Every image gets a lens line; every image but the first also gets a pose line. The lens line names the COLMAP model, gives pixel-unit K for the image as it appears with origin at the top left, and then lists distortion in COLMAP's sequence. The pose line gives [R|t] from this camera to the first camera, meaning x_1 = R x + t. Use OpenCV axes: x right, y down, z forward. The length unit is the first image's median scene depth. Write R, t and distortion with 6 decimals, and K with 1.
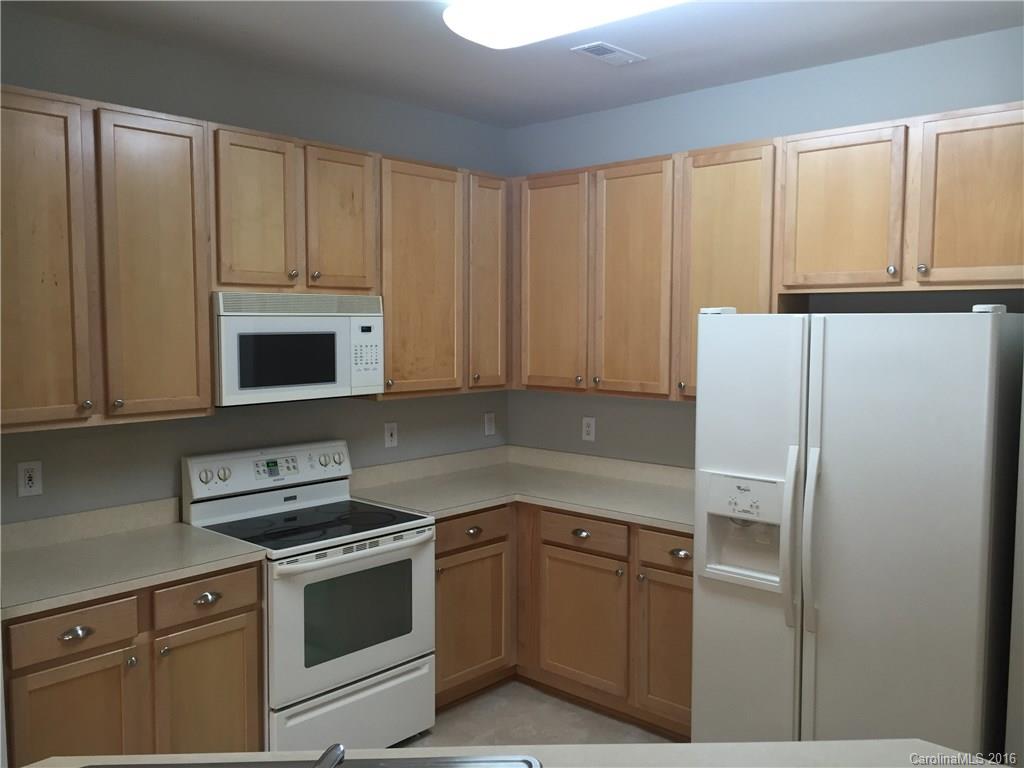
lens RADIAL K [[874.0, 0, 512.0], [0, 874.0, 384.0], [0, 0, 1]] dist [0.072622, -0.082746]
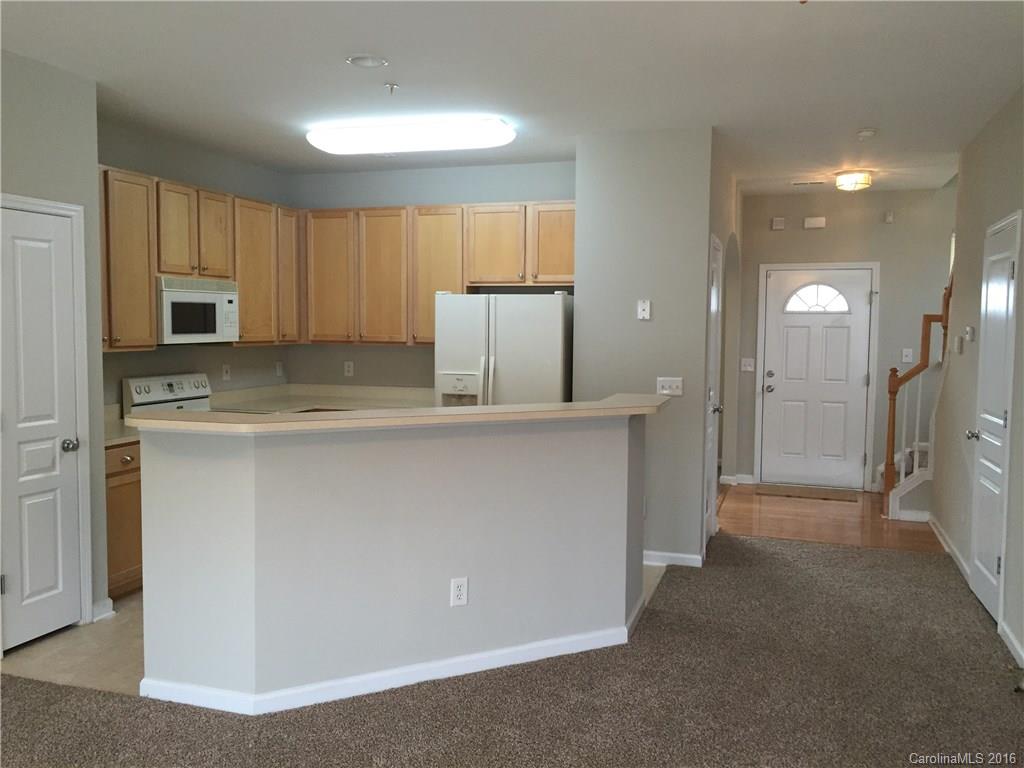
lens RADIAL K [[874.0, 0, 512.0], [0, 874.0, 384.0], [0, 0, 1]] dist [0.072622, -0.082746]
pose [[0.913331, -0.024186, 0.406499, -0.361278], [0.023876, 0.999698, 0.005836, 0.095389], [-0.406518, 0.004375, 0.913632, -0.727087]]
